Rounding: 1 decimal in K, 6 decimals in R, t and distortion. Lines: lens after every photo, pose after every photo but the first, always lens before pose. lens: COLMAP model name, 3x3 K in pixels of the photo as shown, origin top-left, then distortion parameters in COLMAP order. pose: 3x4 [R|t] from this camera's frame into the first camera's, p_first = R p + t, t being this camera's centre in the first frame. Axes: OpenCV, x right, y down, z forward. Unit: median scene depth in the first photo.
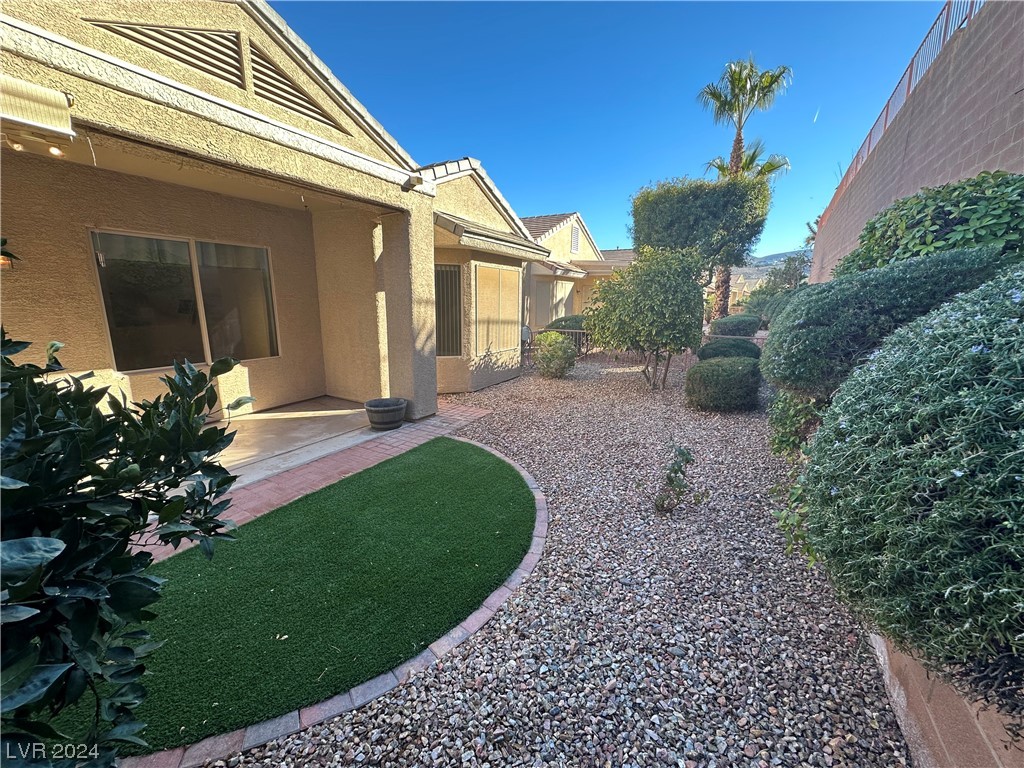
lens RADIAL K [[407.8, 0, 511.4], [0, 407.8, 384.7], [0, 0, 1]] dist [-0.008948, -0.000473]
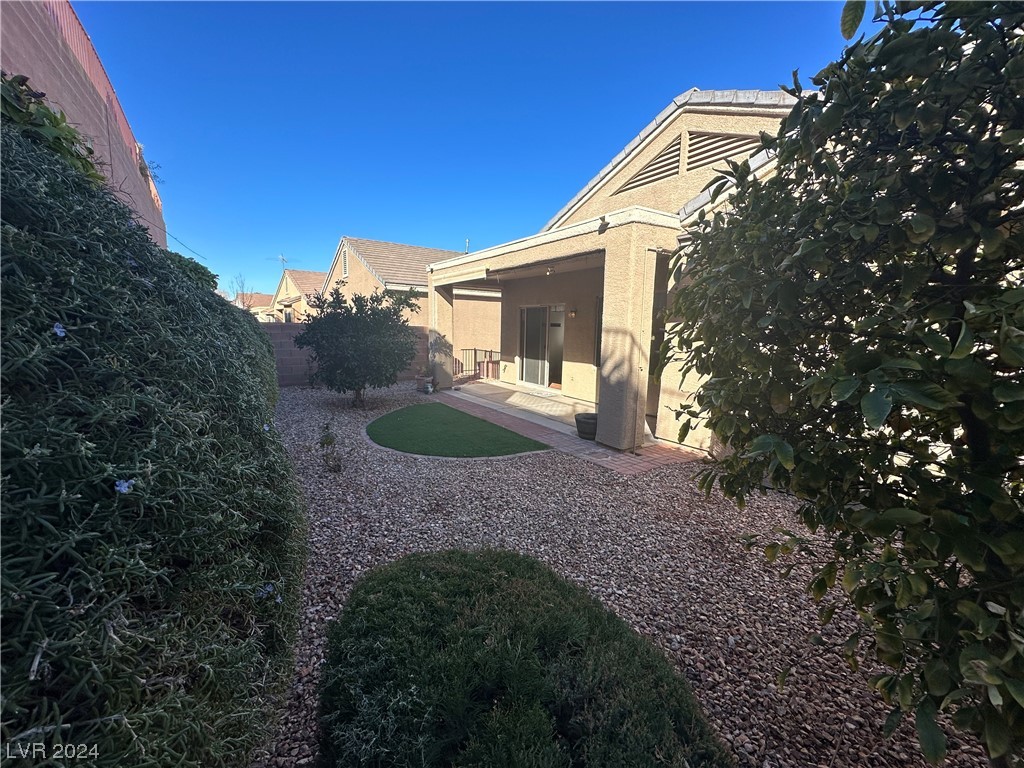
lens RADIAL K [[407.8, 0, 511.3], [0, 407.8, 381.2], [0, 0, 1]] dist [-0.008948, -0.000473]
pose [[-0.451280, 0.097672, -0.887021, 0.821903], [-0.210201, 0.954389, 0.212032, -0.251457], [0.867273, 0.282138, -0.410166, 1.258776]]
